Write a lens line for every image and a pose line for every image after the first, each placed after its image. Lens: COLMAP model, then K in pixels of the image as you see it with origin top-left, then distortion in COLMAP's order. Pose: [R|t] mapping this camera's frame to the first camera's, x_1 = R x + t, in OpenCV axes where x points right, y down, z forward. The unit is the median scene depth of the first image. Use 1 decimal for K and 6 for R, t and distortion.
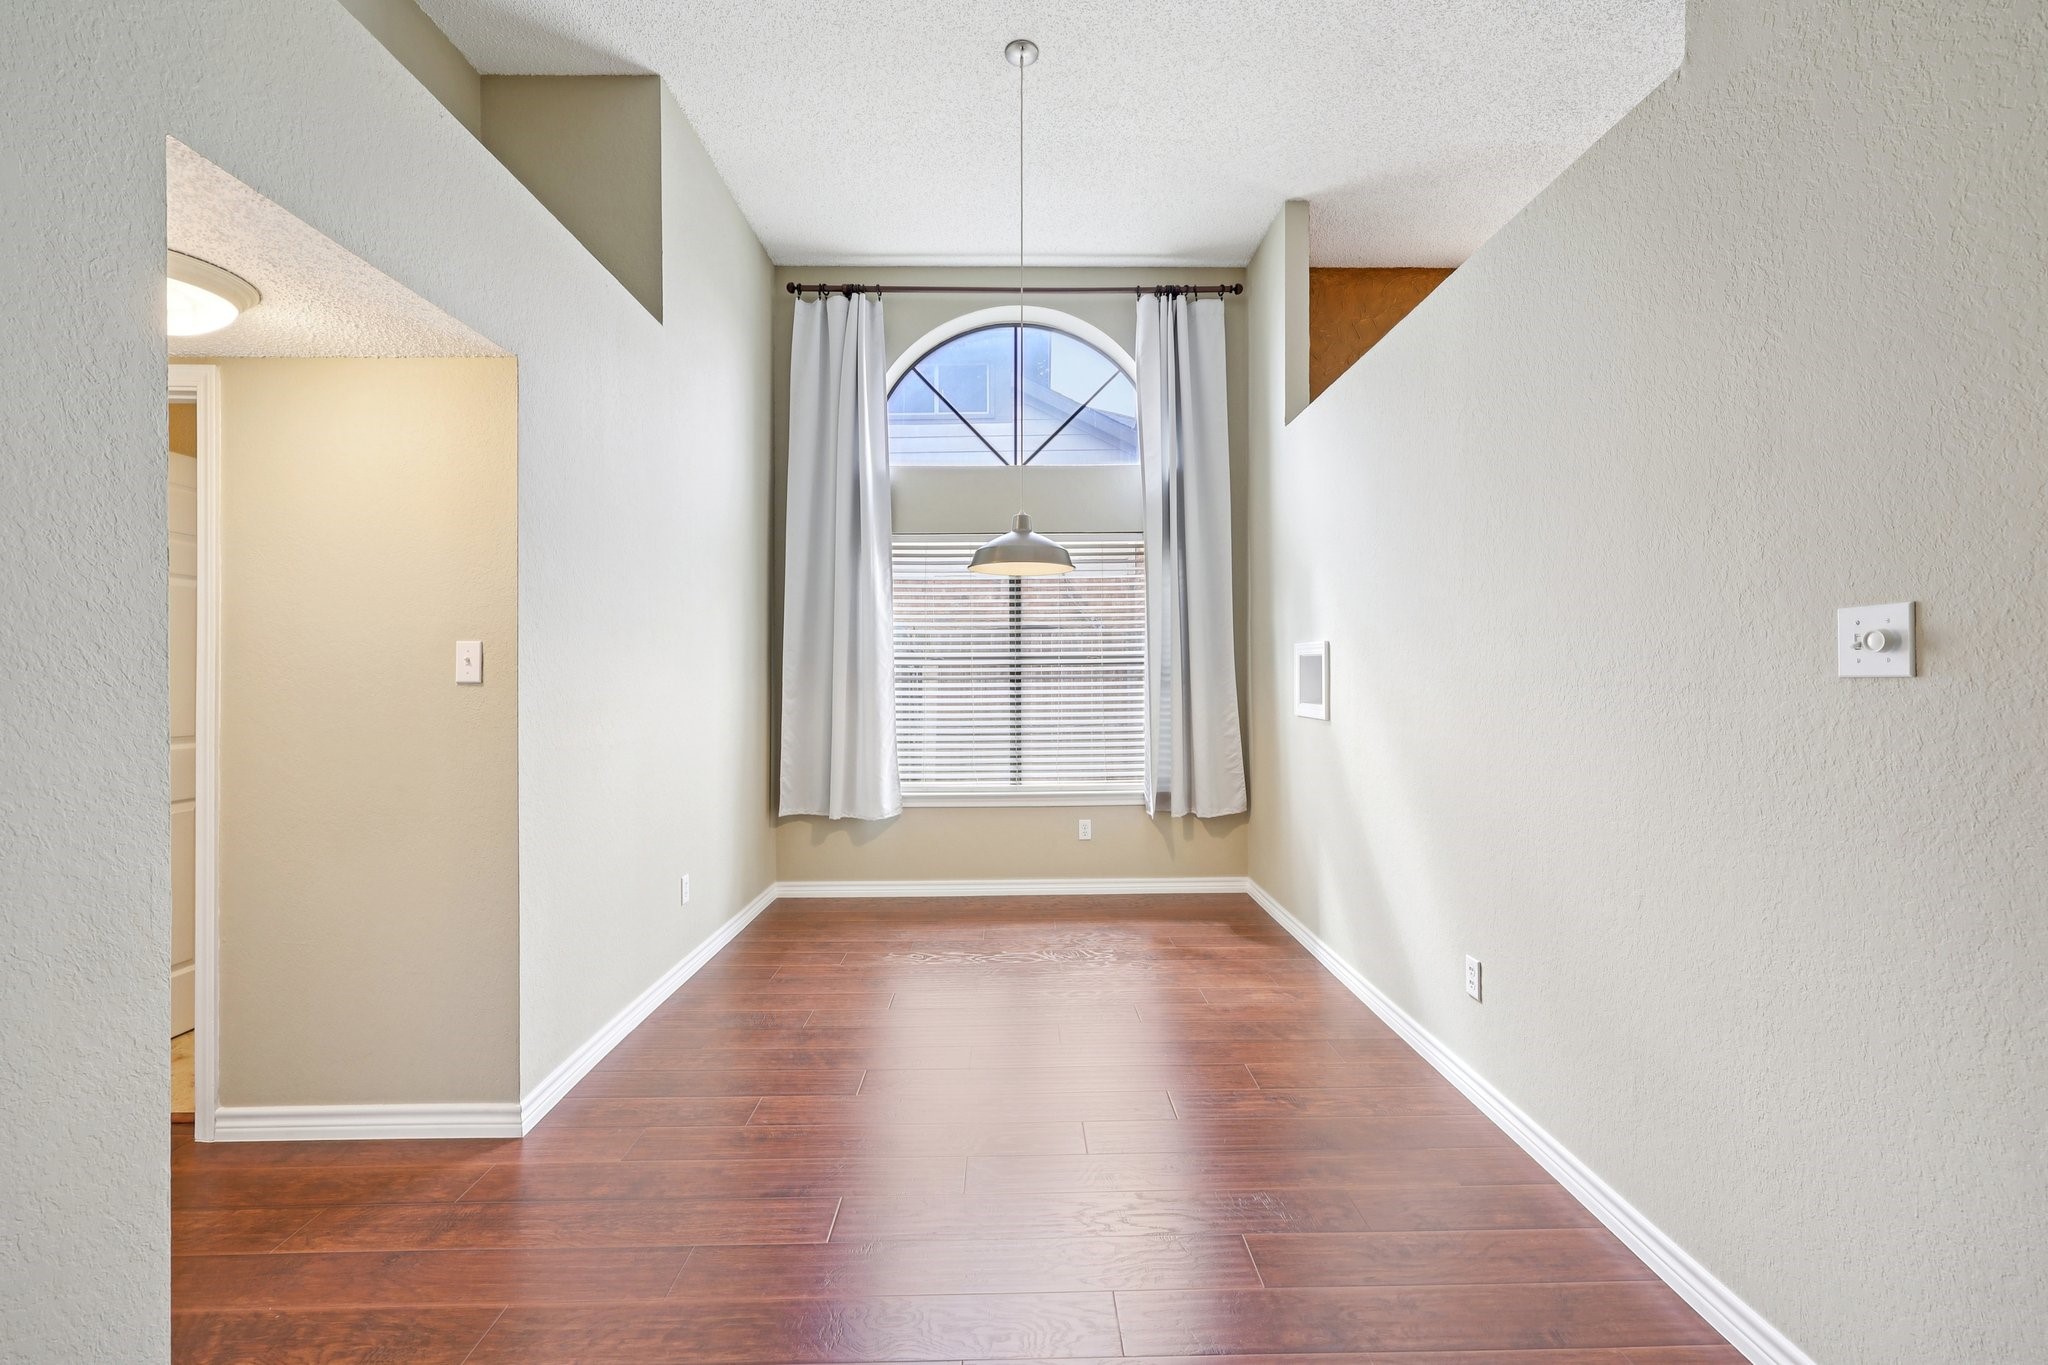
lens RADIAL K [[841.1, 0, 1021.9], [0, 841.1, 684.3], [0, 0, 1]] dist [0.000903, 0.000227]
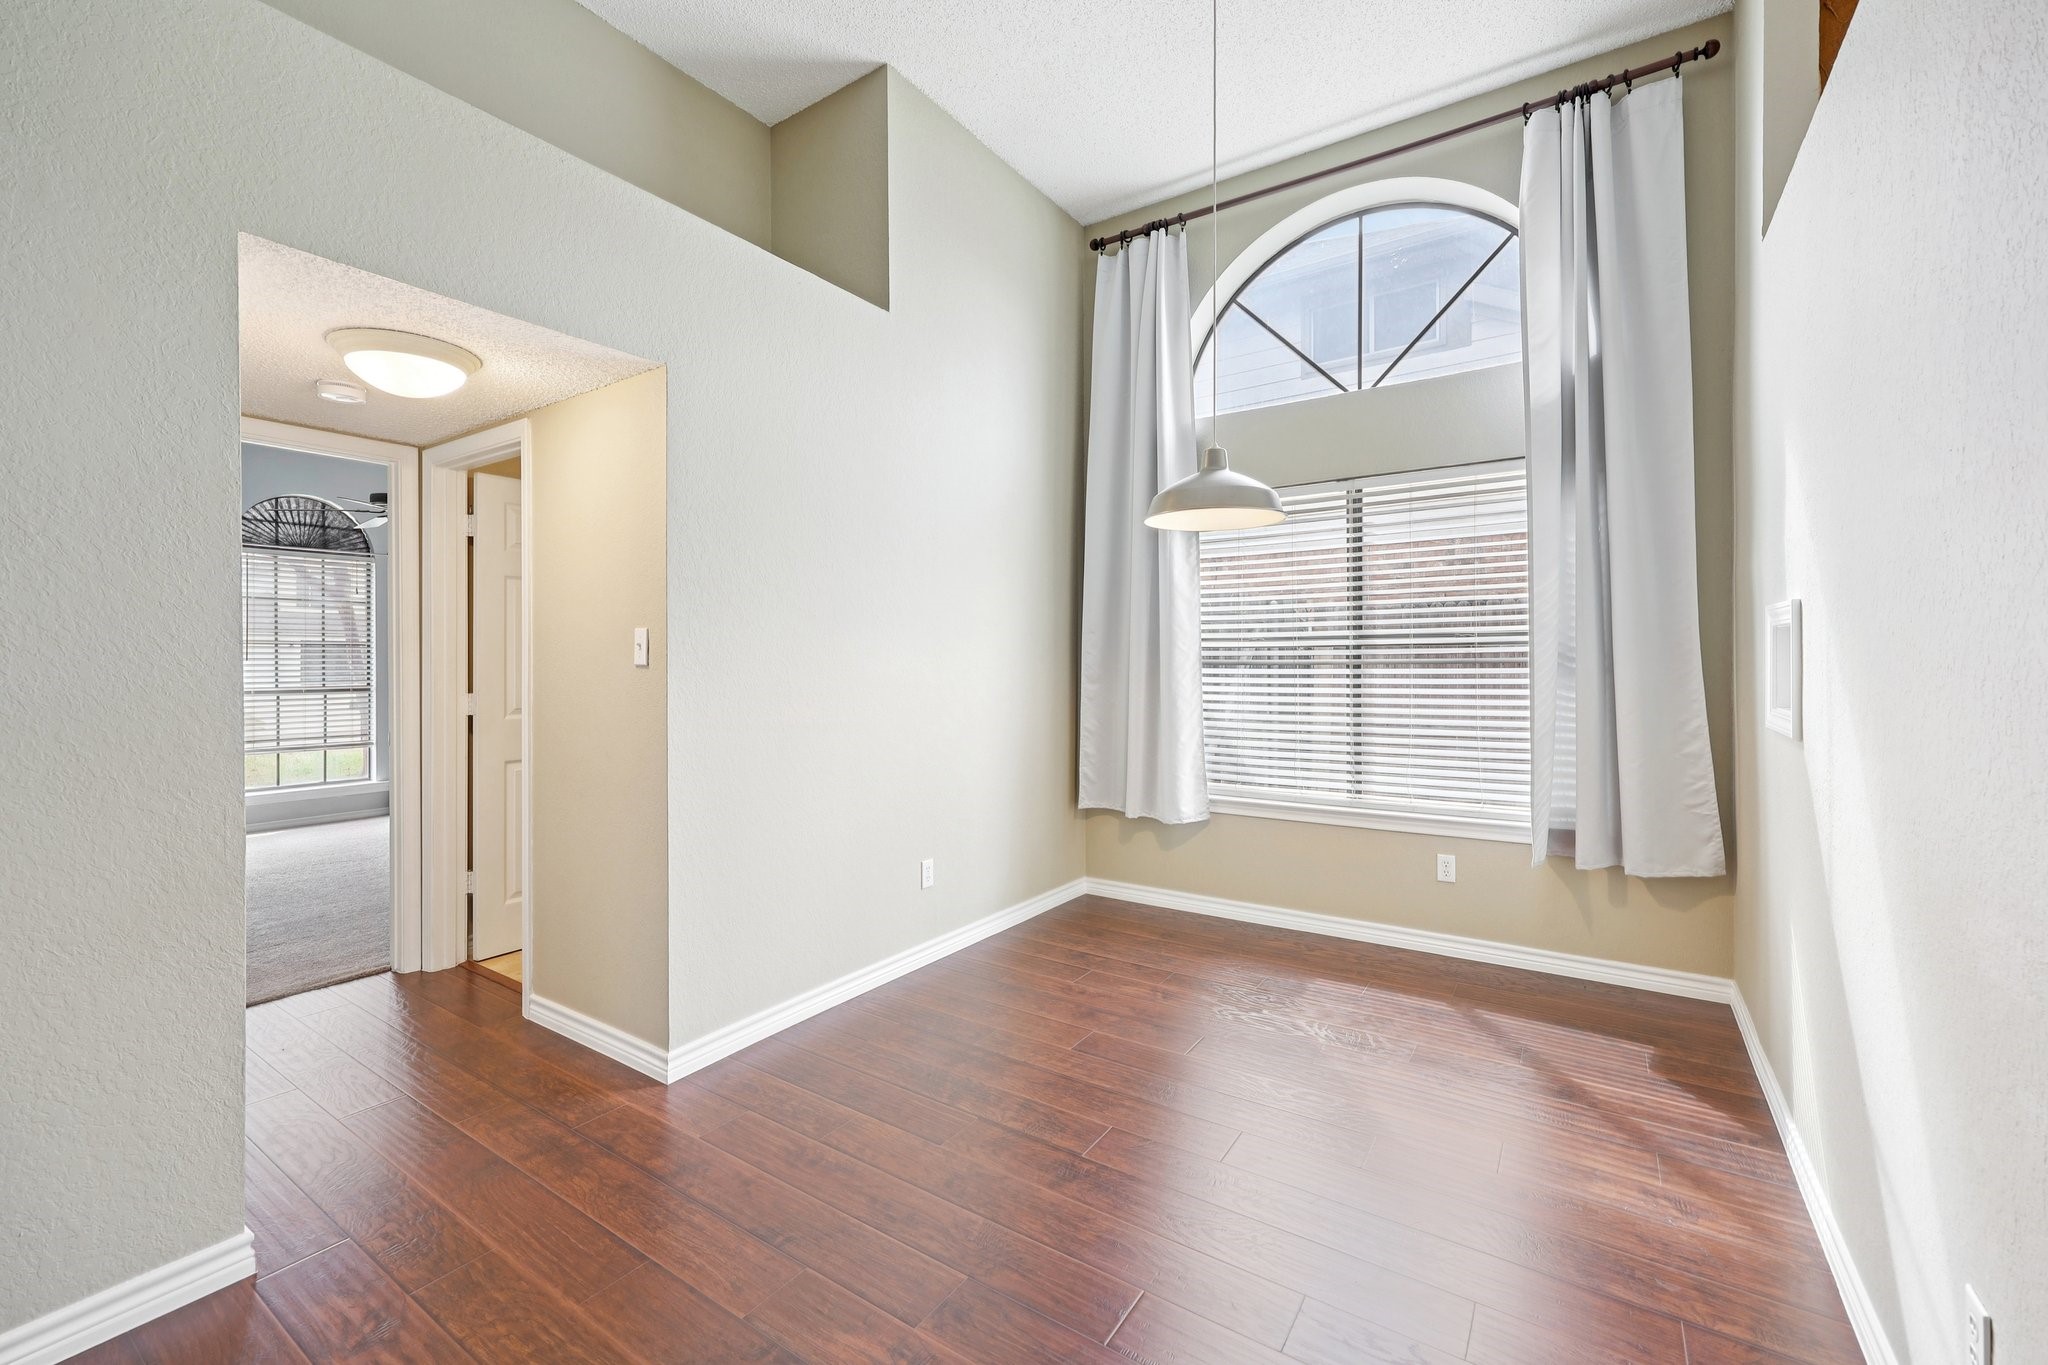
lens RADIAL K [[841.1, 0, 1040.5], [0, 841.1, 668.4], [0, 0, 1]] dist [0.000903, 0.000227]
pose [[0.820298, 0.007707, -0.571885, 0.214282], [-0.007571, 0.999968, 0.002617, -0.002302], [0.571887, 0.002183, 0.820330, 0.198066]]
